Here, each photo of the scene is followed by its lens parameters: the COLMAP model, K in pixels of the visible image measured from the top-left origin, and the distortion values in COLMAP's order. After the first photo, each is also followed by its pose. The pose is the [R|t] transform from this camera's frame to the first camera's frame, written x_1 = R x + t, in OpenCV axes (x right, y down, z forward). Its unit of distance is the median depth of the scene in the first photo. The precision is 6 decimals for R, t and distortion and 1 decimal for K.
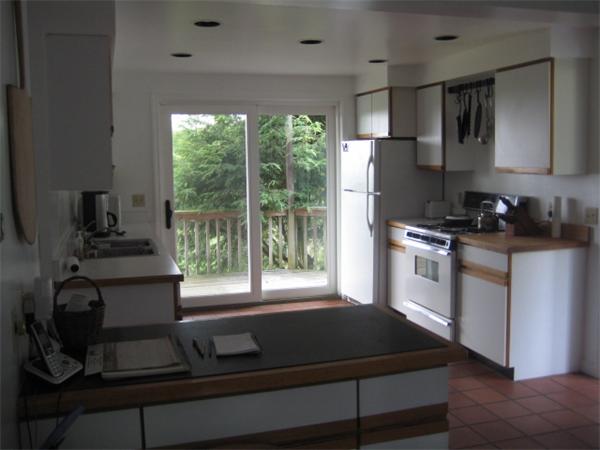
lens RADIAL K [[674.7, 0, 300.0], [0, 674.7, 225.0], [0, 0, 1]] dist [-0.148720, 0.006132]
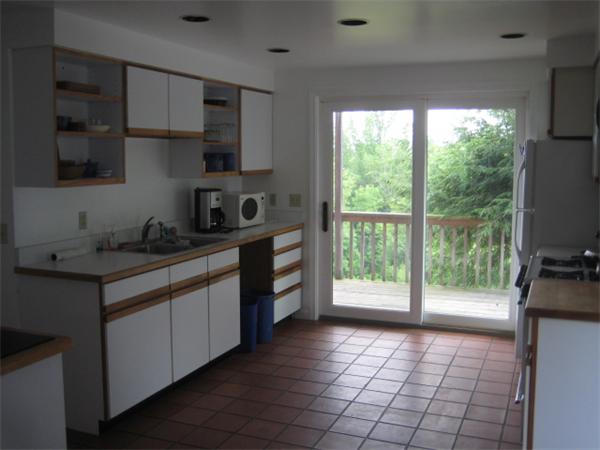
lens RADIAL K [[674.7, 0, 300.0], [0, 674.7, 225.0], [0, 0, 1]] dist [-0.148720, 0.006132]
pose [[0.745956, 0.084172, -0.660654, 0.414397], [-0.079031, 0.996160, 0.037682, -0.037951], [0.661289, 0.024103, 0.749744, 0.264925]]
